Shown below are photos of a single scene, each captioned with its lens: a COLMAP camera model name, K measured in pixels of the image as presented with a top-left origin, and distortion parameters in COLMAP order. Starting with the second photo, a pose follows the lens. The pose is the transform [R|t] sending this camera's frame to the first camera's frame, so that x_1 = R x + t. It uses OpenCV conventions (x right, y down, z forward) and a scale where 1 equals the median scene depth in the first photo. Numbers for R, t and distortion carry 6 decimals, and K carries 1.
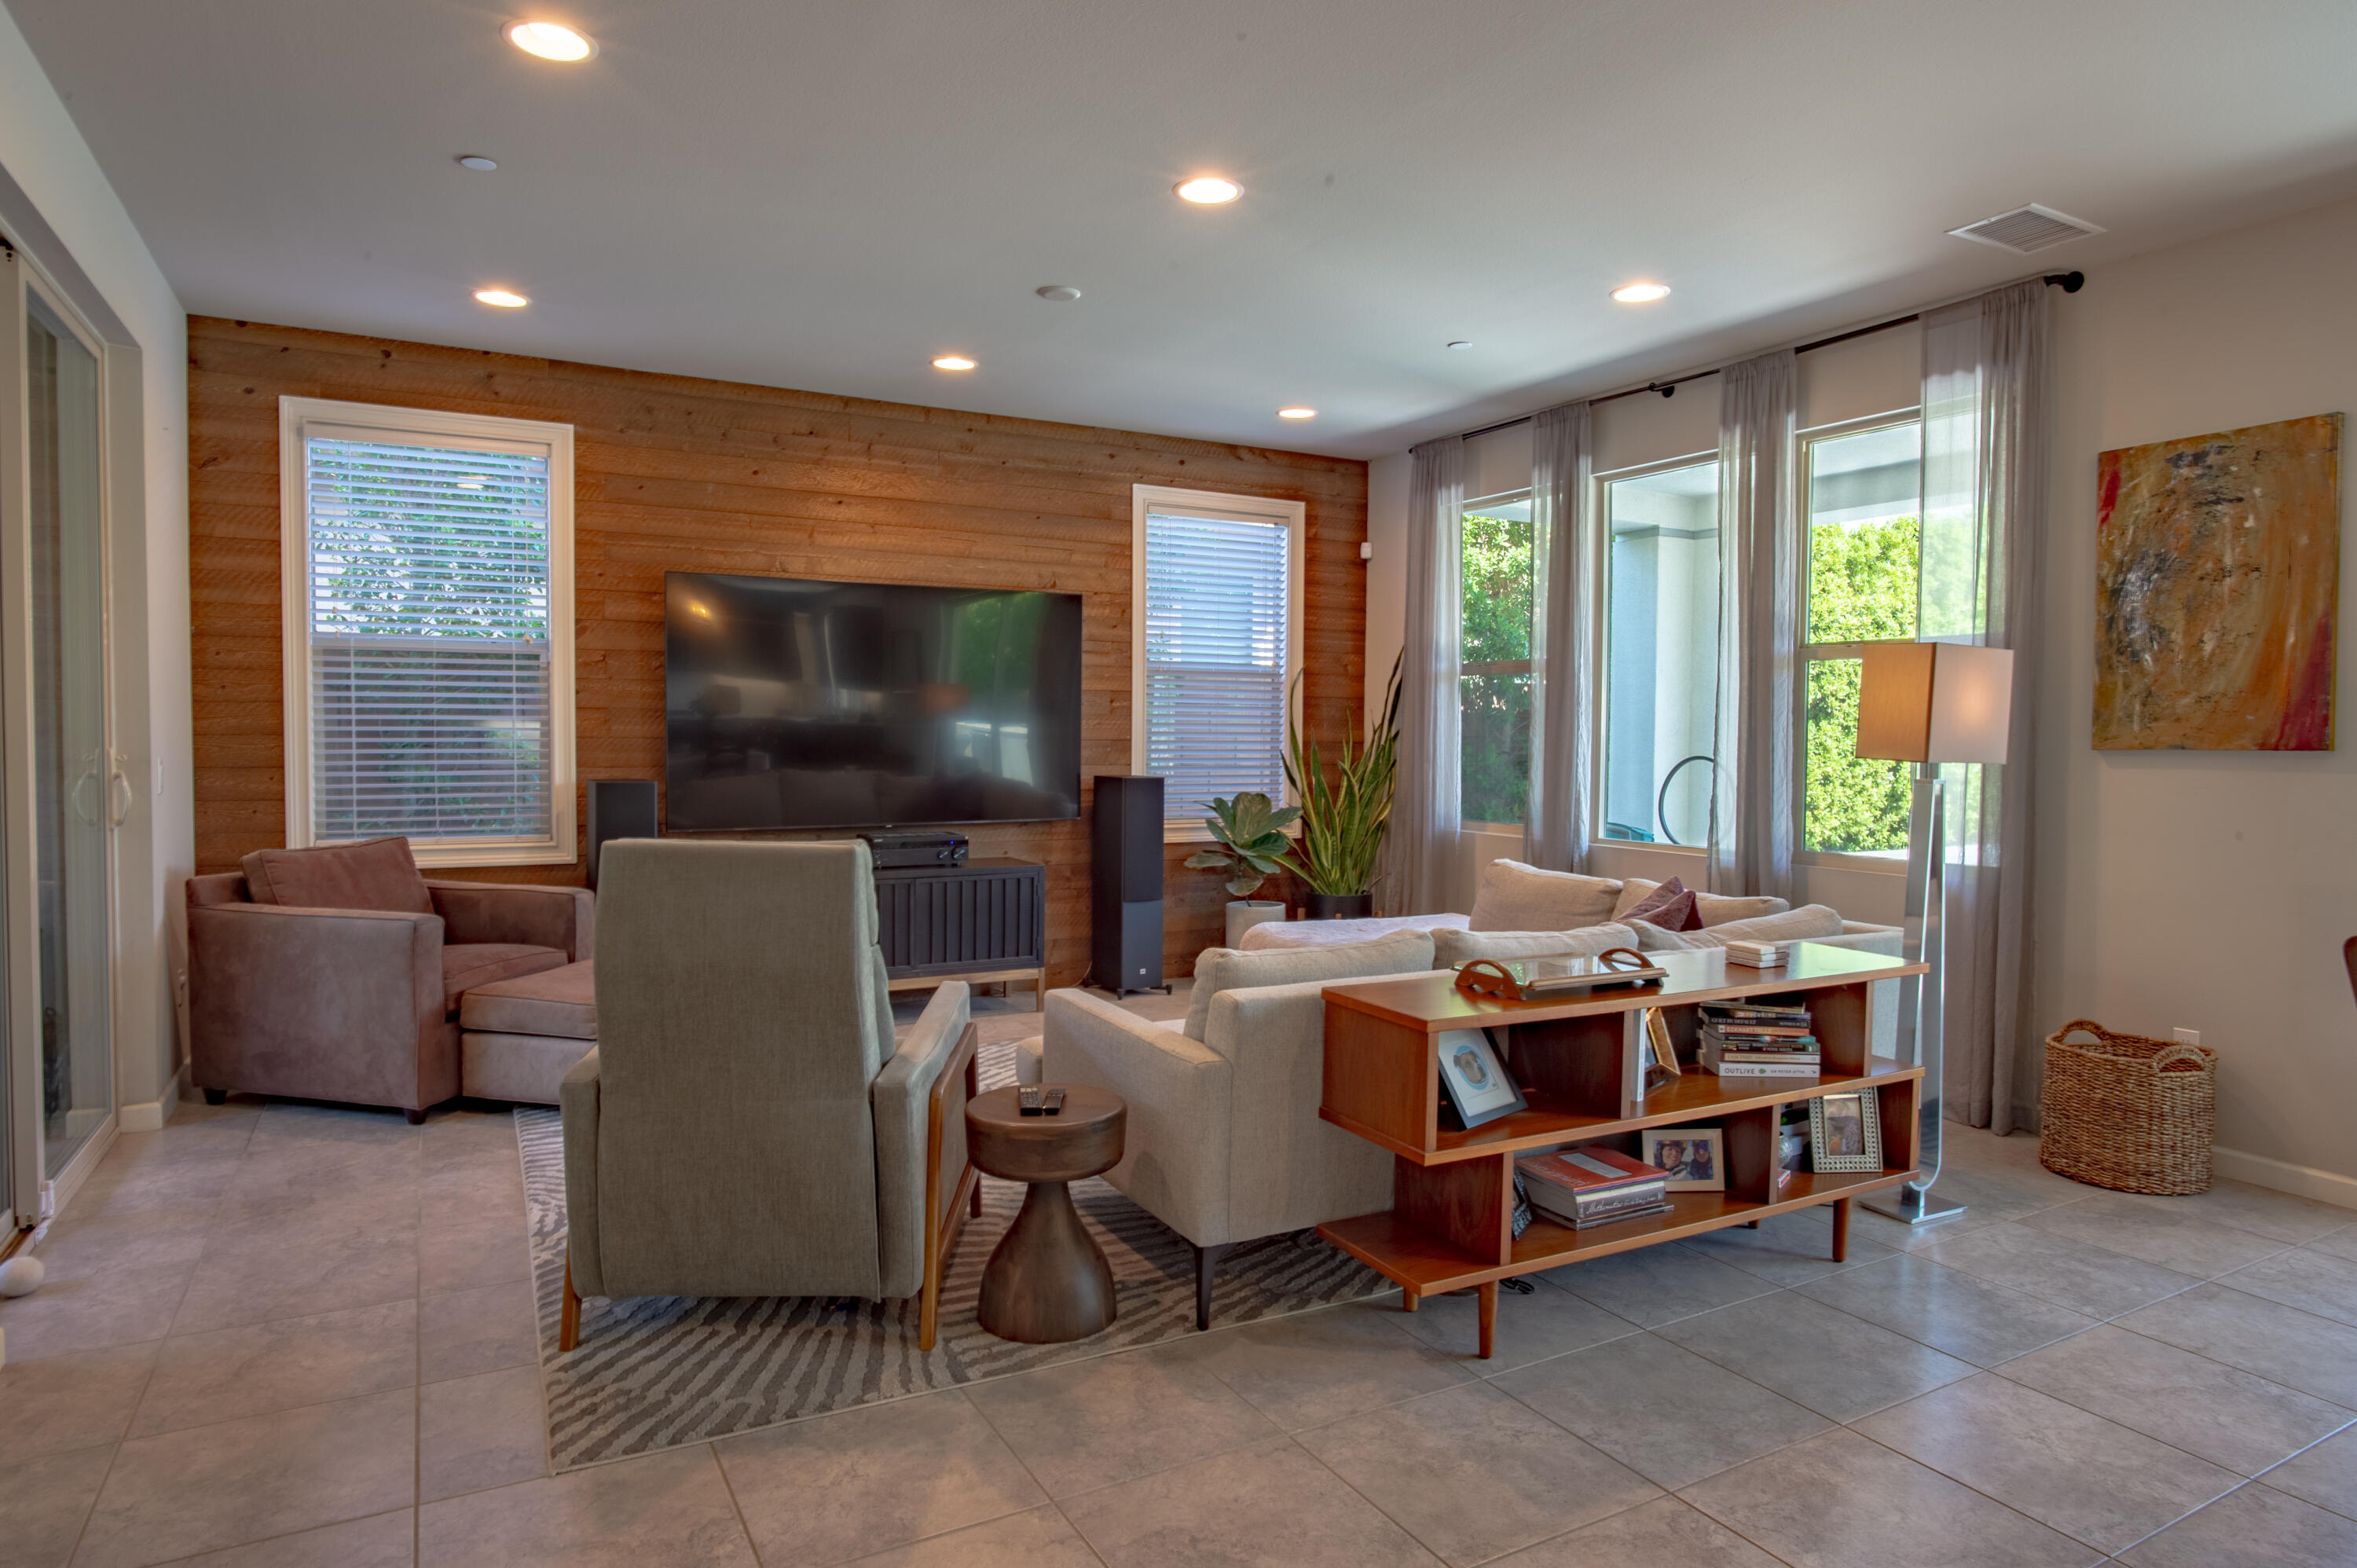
lens RADIAL K [[1366.5, 0, 1172.8], [0, 1366.5, 786.3], [0, 0, 1]] dist [-0.033794, 0.014596]
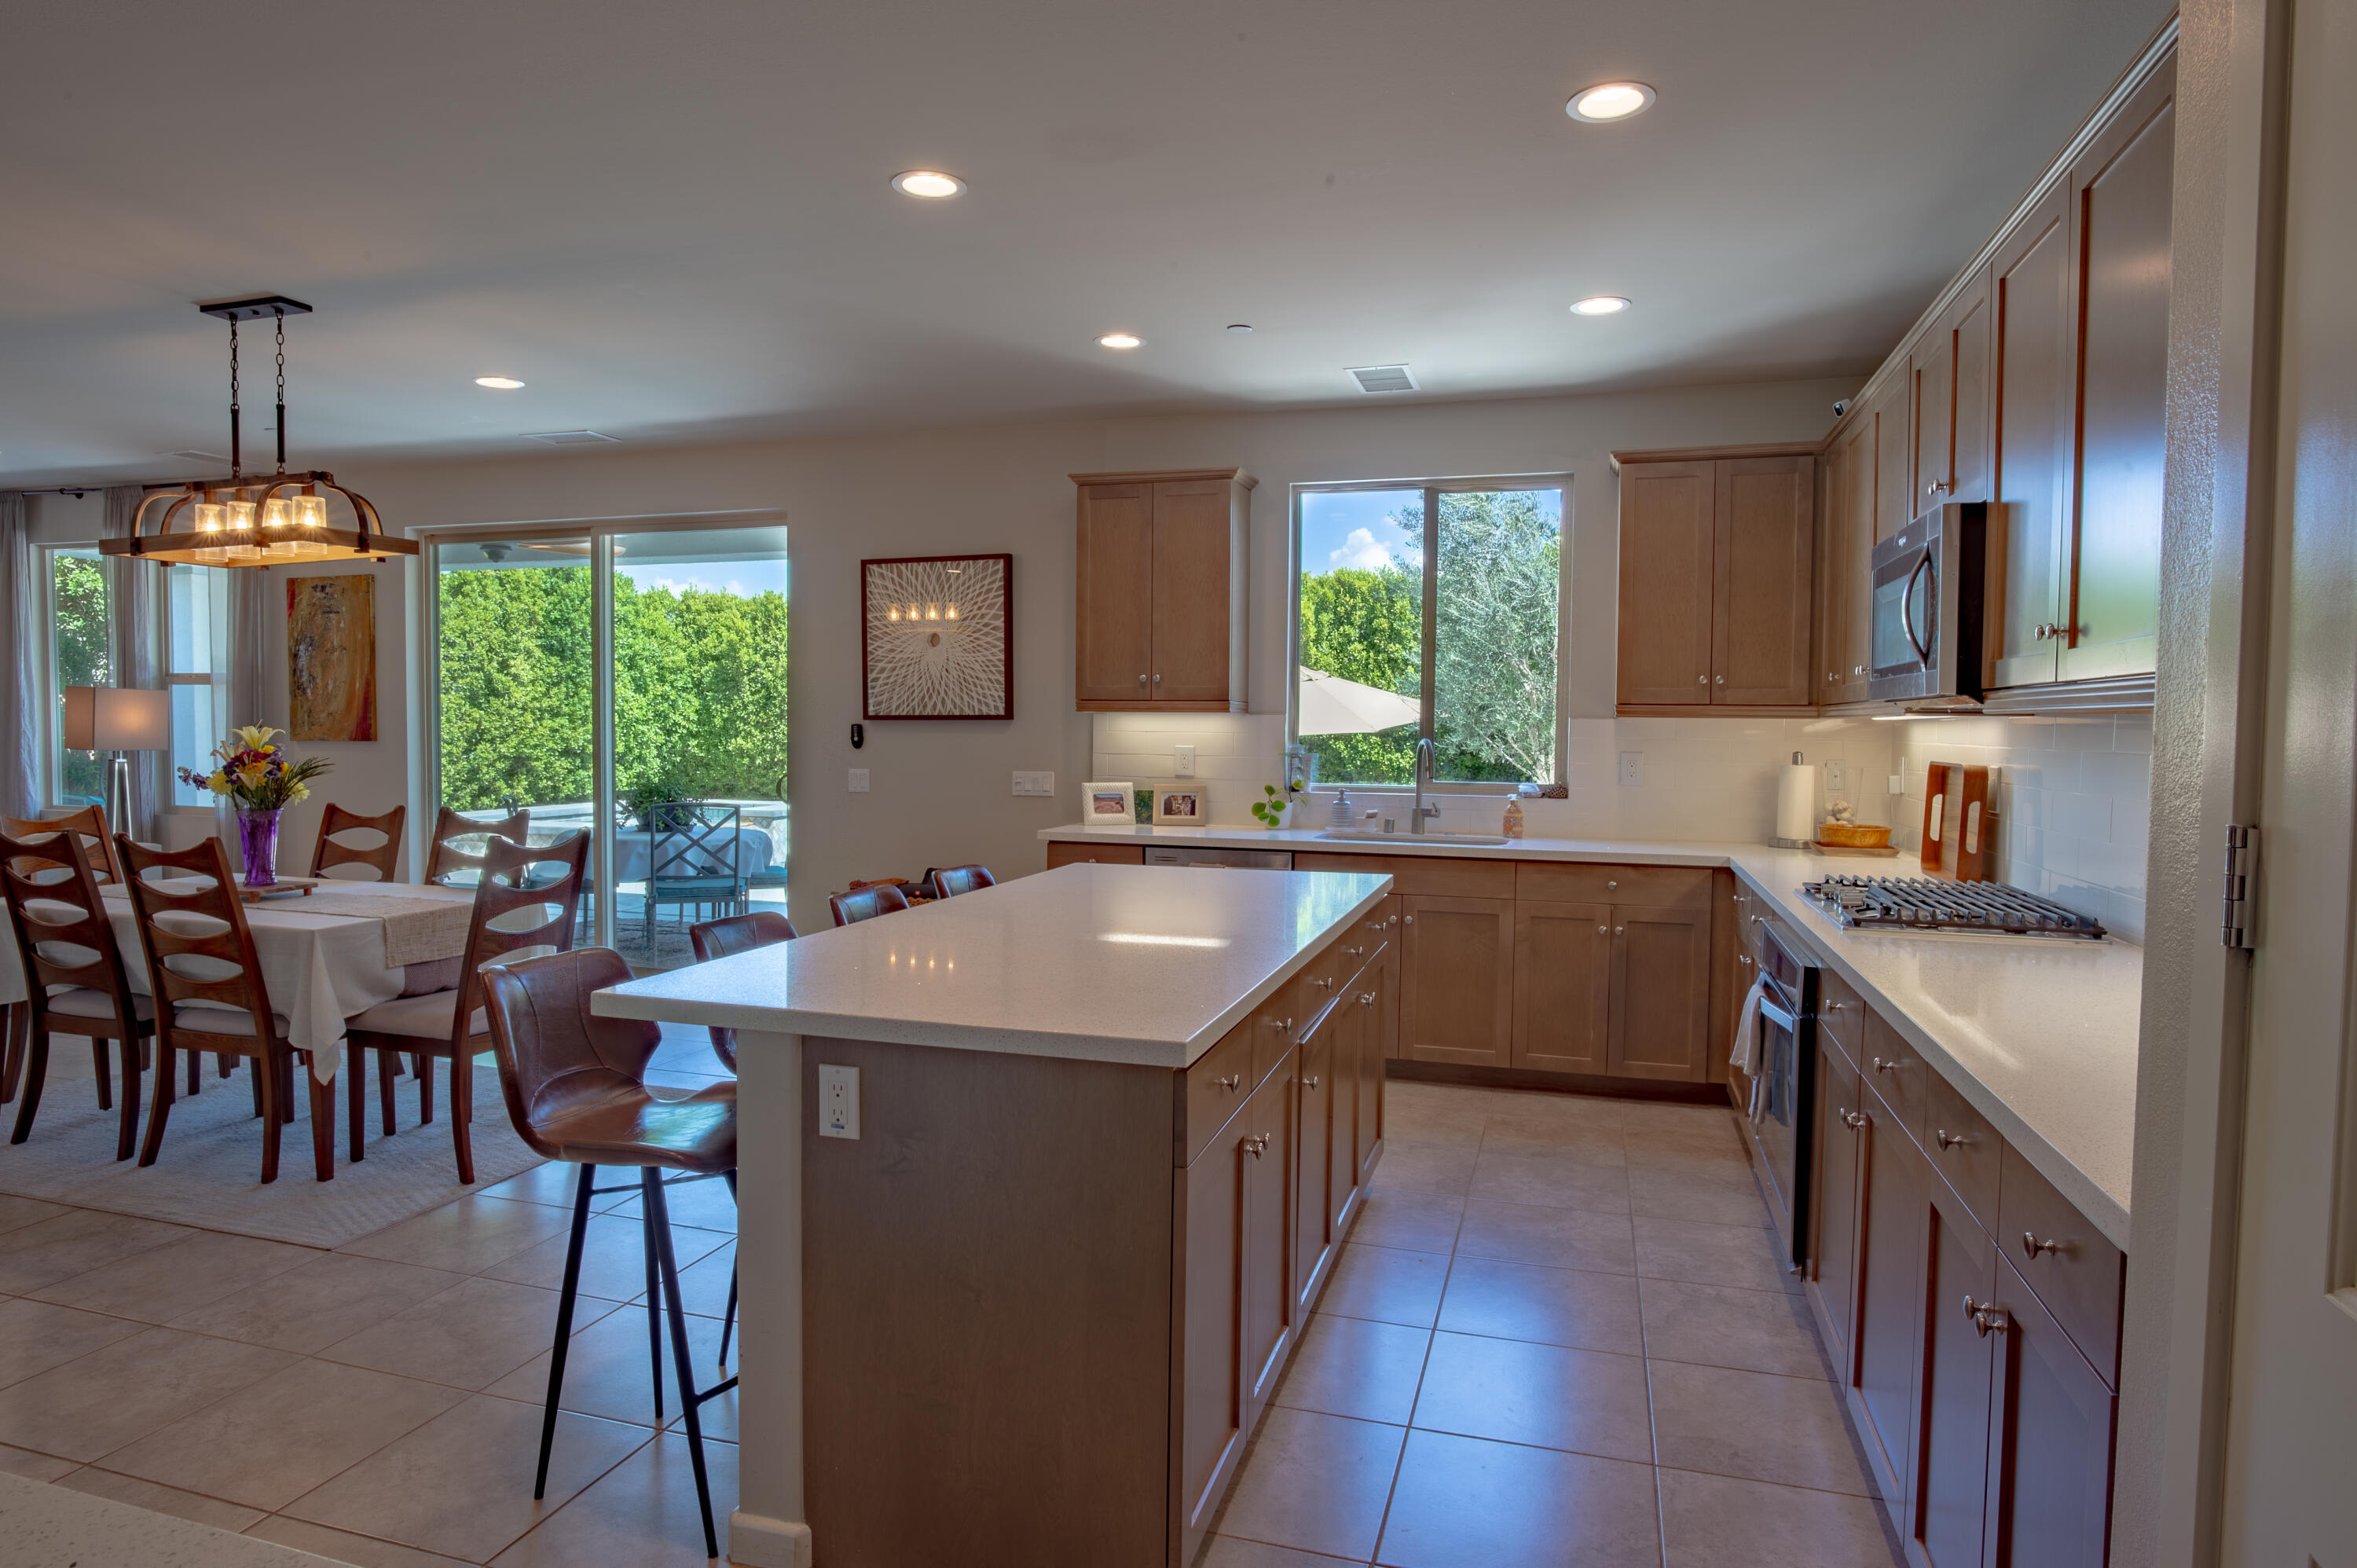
lens RADIAL K [[1366.5, 0, 1172.8], [0, 1366.5, 786.3], [0, 0, 1]] dist [-0.033794, 0.014596]
pose [[0.724755, -0.031763, 0.688275, 0.241839], [0.021964, 0.999494, 0.022997, 0.015934], [-0.688657, -0.001550, 0.725086, -0.968673]]
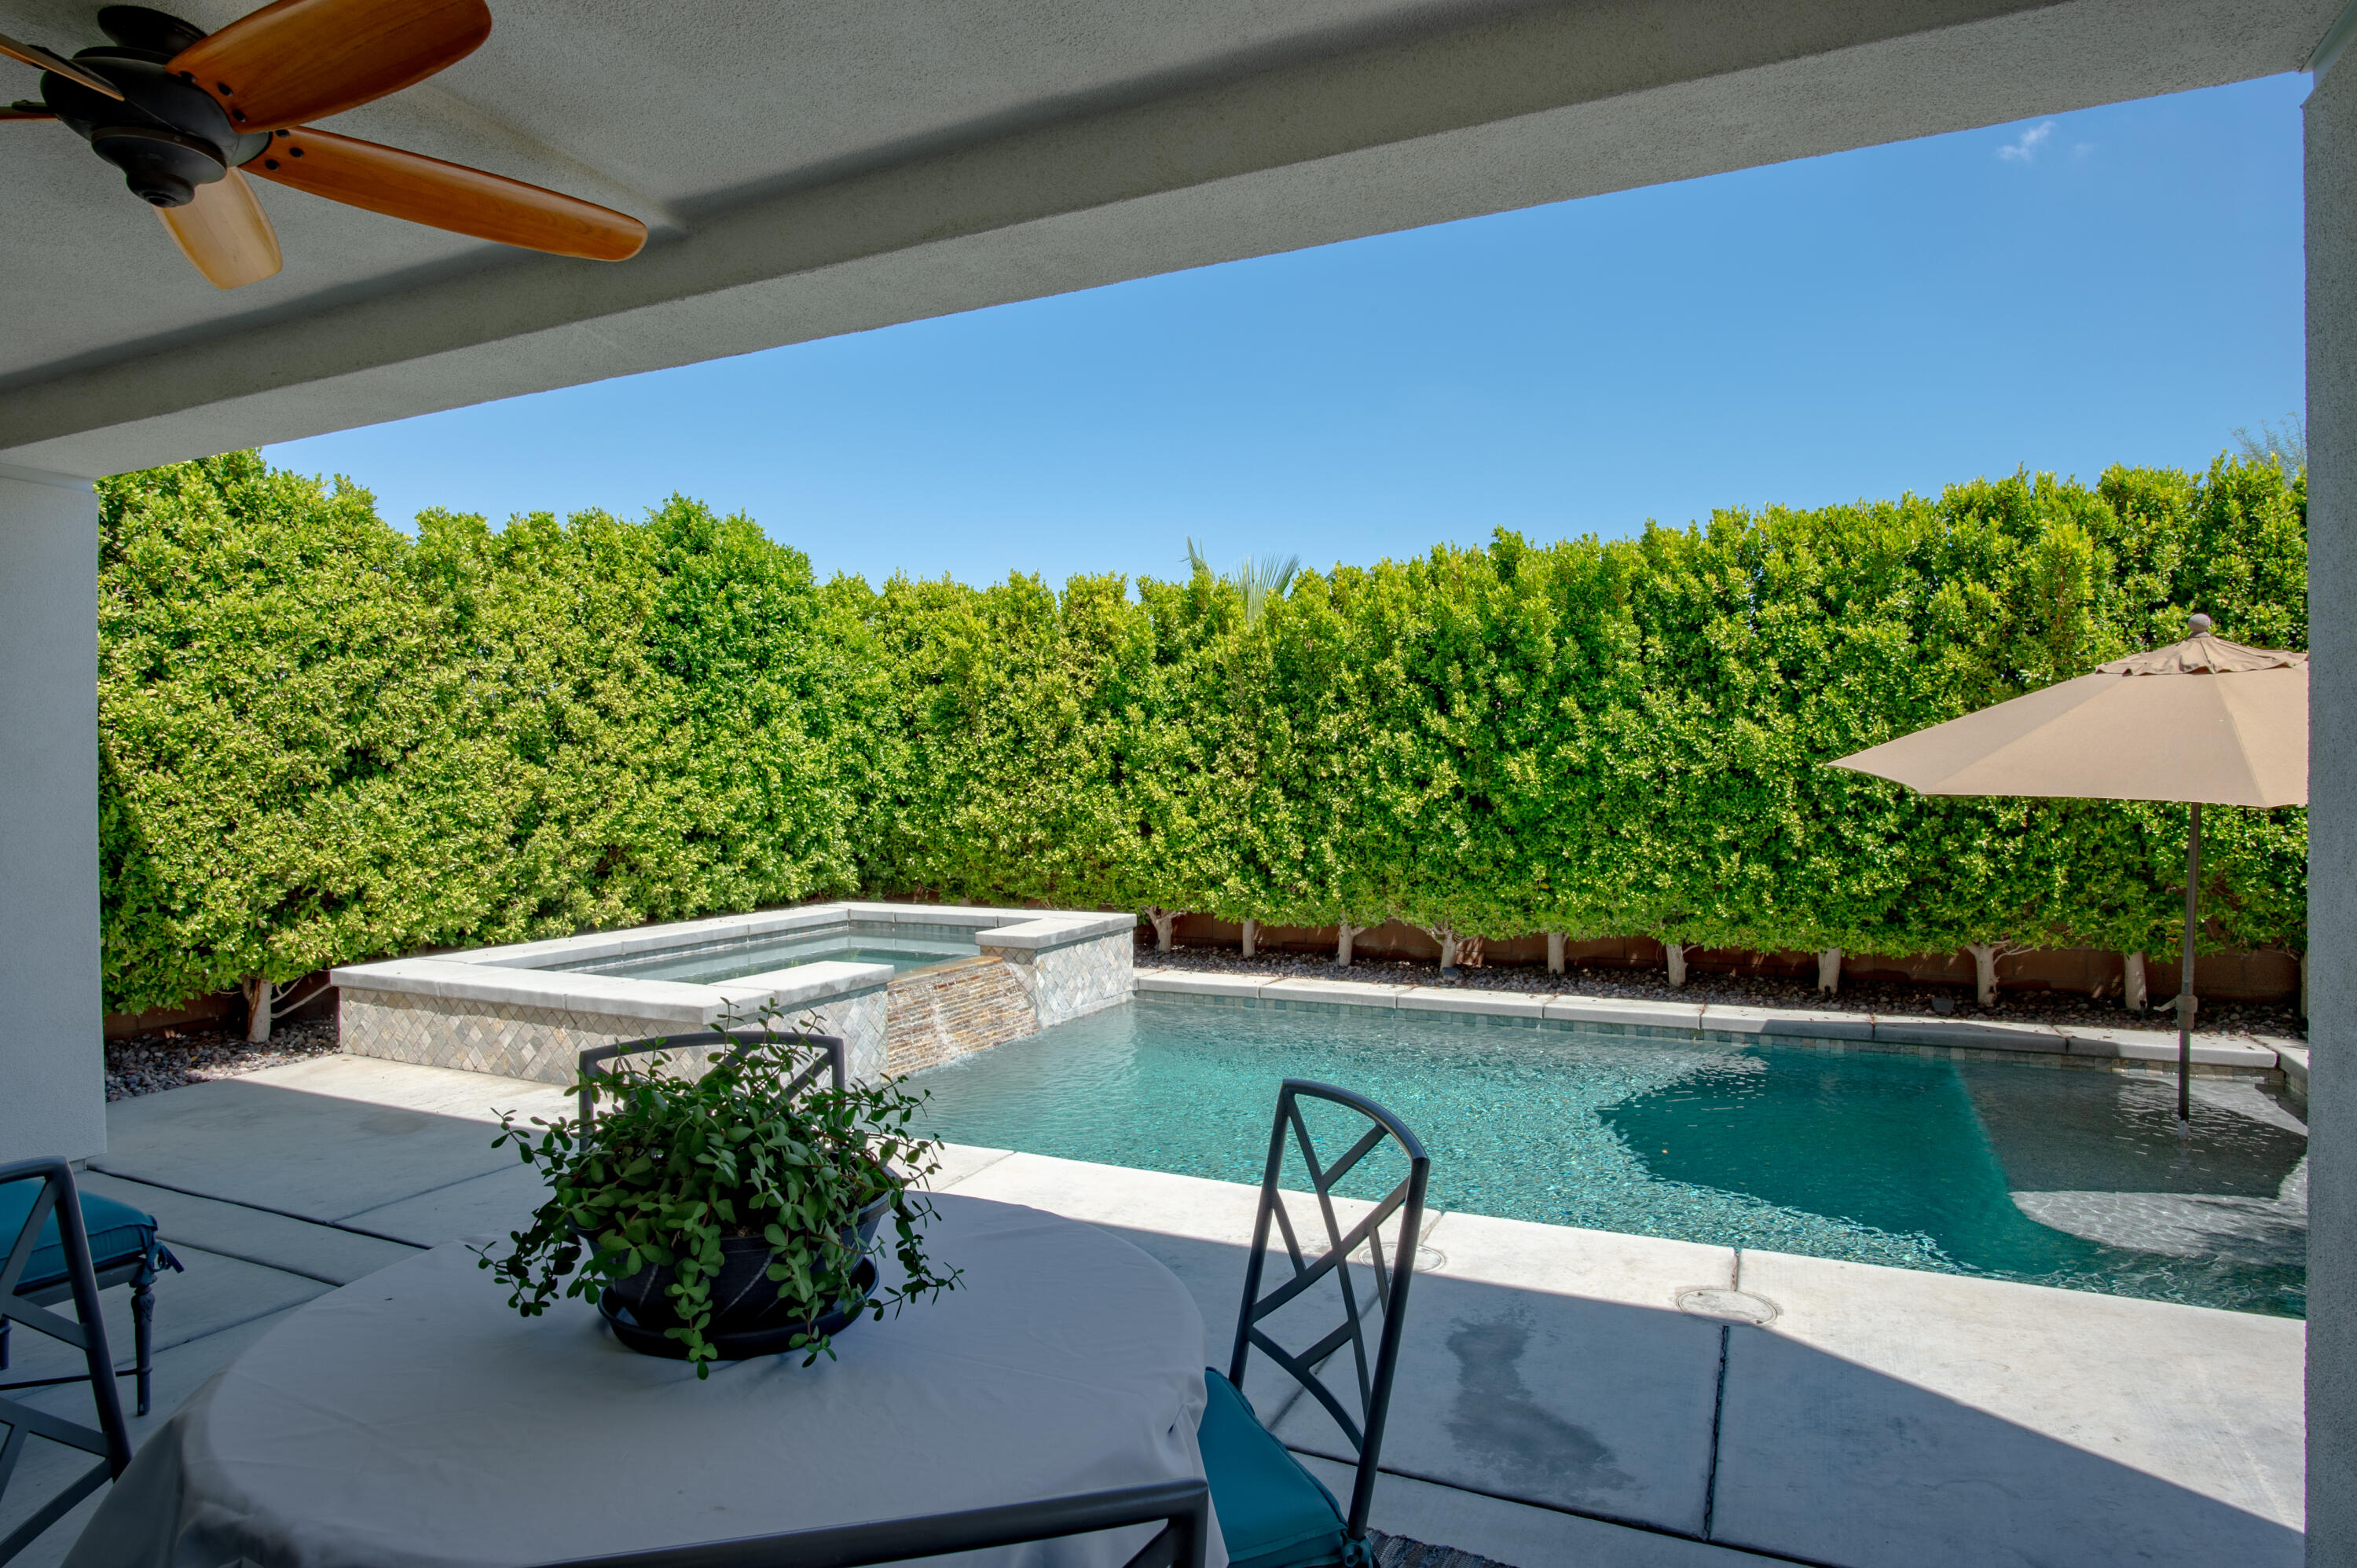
lens RADIAL K [[1366.5, 0, 1172.8], [0, 1366.5, 786.3], [0, 0, 1]] dist [-0.033794, 0.014596]
pose [[0.817961, -0.017871, 0.574996, 0.845998], [0.033967, 0.999274, -0.017262, -0.034748], [-0.574270, 0.033651, 0.817974, 0.347681]]
